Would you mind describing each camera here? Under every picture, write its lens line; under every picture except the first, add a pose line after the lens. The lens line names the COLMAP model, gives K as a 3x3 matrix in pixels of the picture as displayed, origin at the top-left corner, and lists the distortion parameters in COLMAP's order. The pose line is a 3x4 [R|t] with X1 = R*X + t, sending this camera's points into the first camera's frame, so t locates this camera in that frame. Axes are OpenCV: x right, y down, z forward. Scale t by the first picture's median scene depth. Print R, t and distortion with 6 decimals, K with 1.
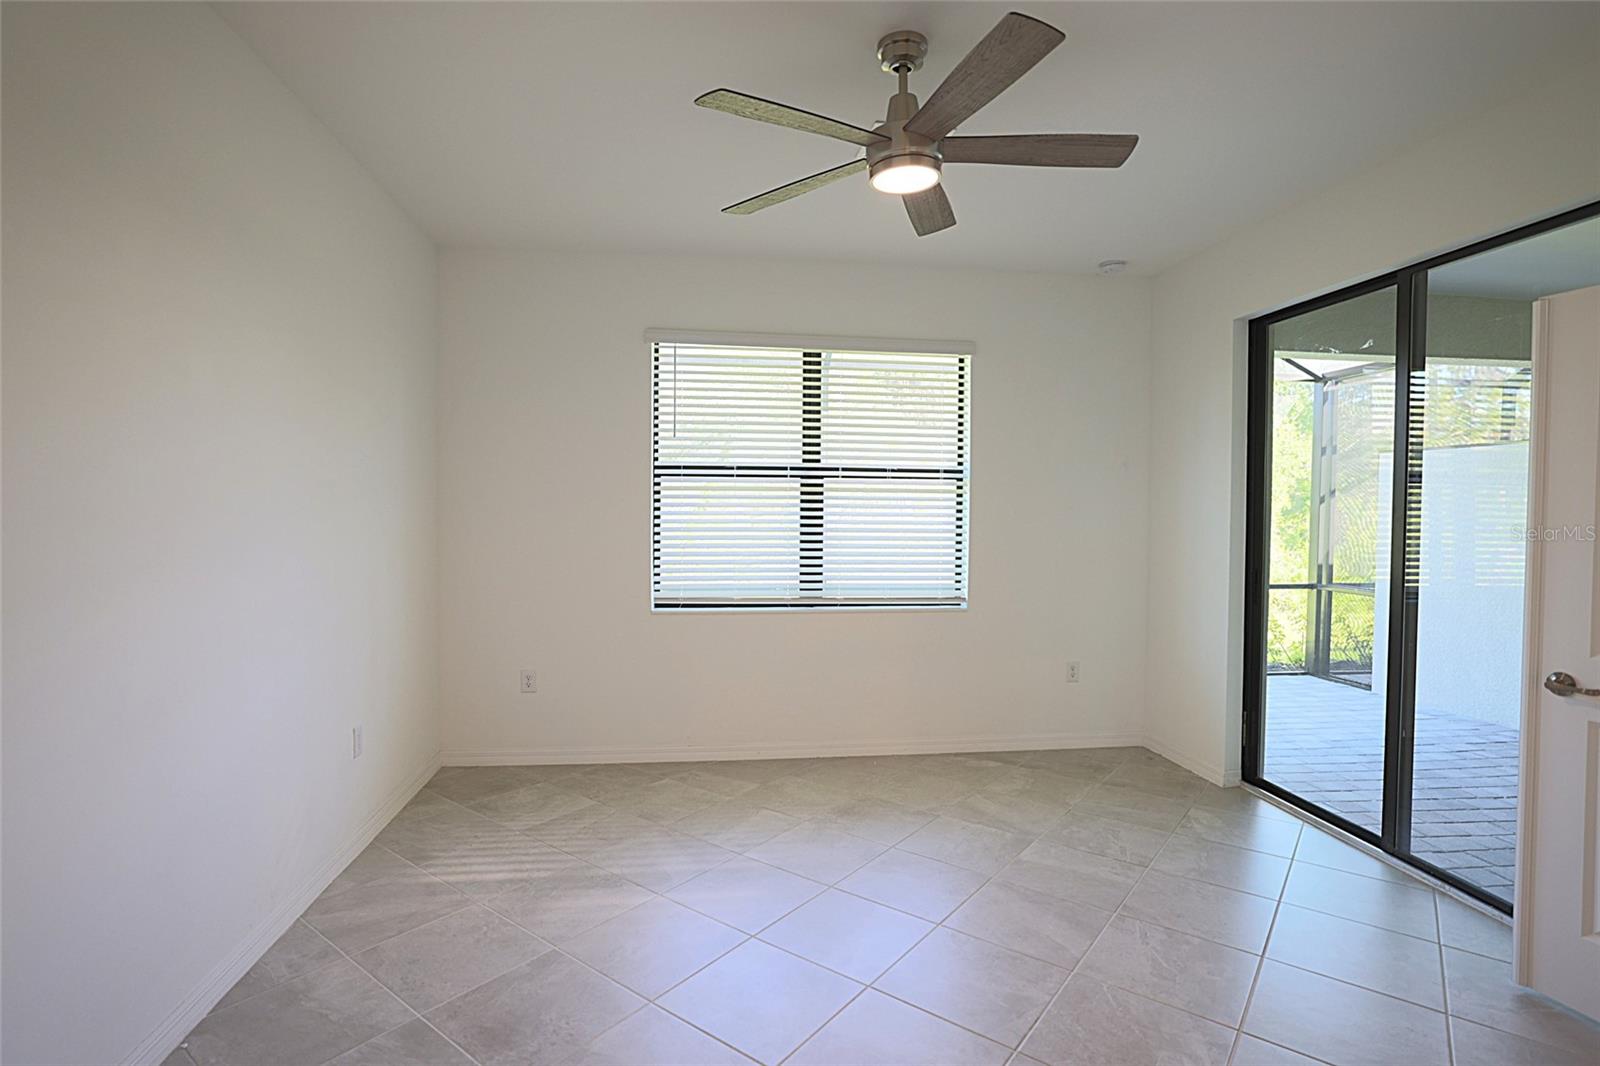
lens RADIAL K [[768.8, 0, 797.0], [0, 768.8, 531.4], [0, 0, 1]] dist [0.031552, 0.001232]
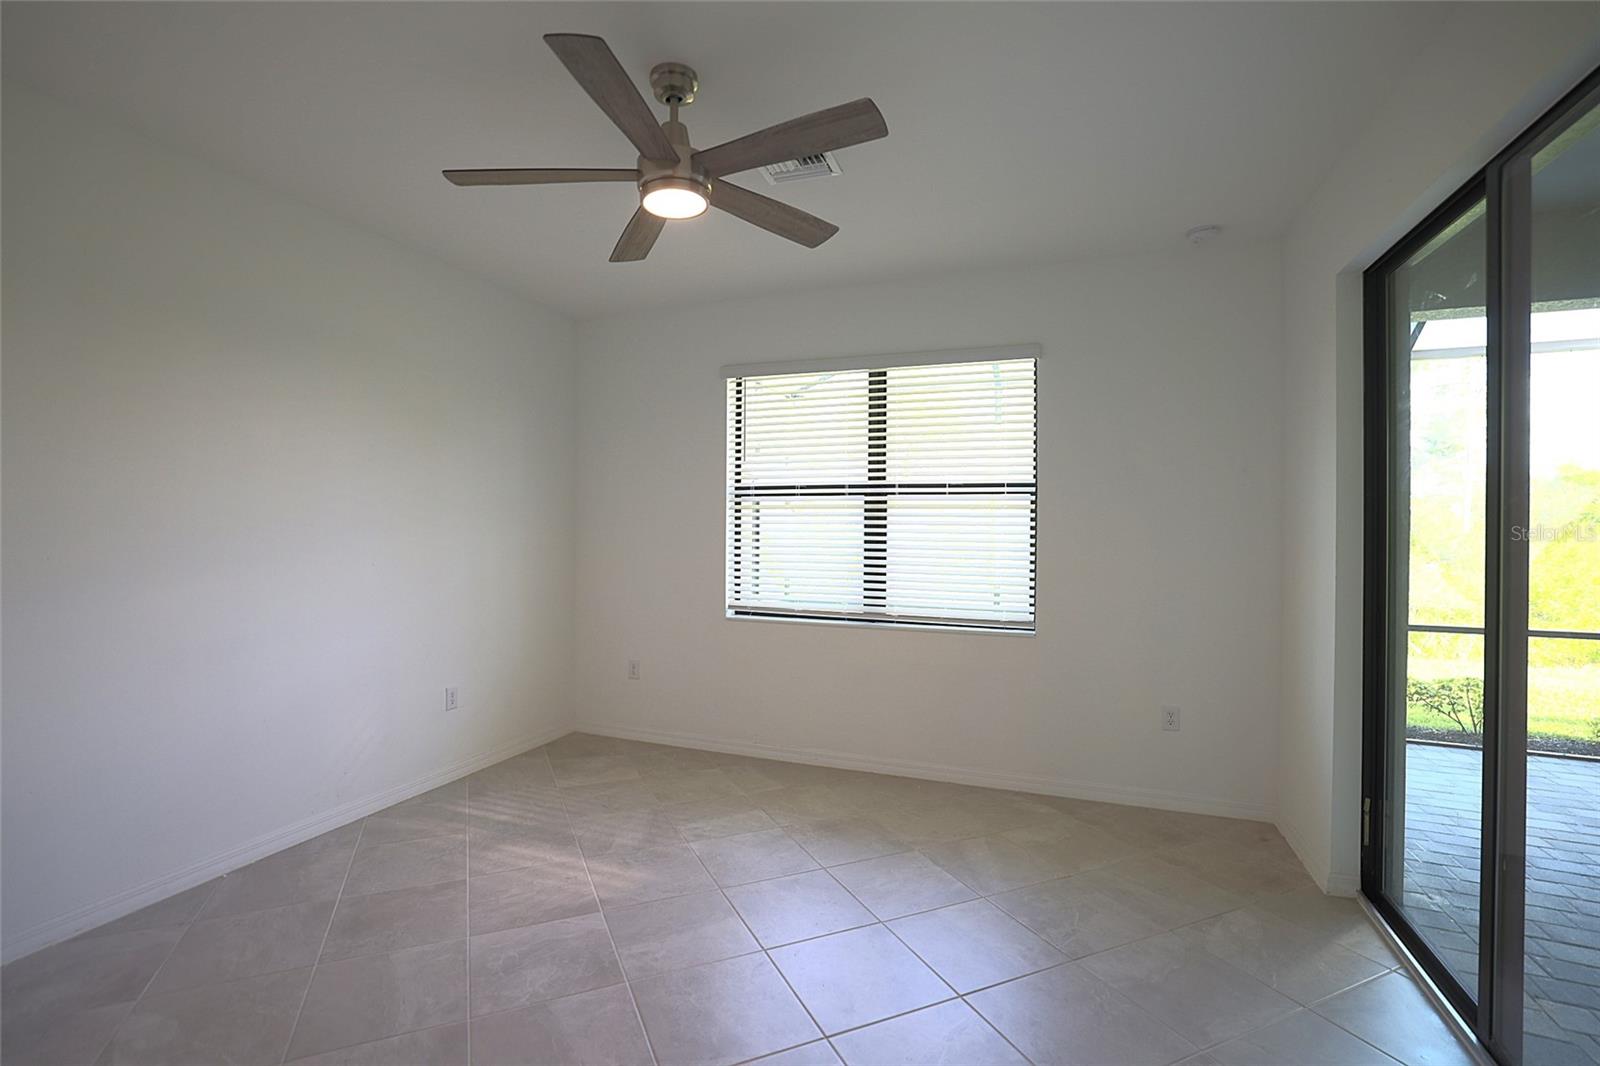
lens RADIAL K [[728.3, 0, 795.6], [0, 728.3, 531.4], [0, 0, 1]] dist [0.020879, 0.003058]
pose [[0.883497, 0.001651, -0.468434, 0.380325], [-0.012119, 0.999740, -0.019336, -0.001924], [0.468280, 0.022760, 0.883287, 0.104297]]
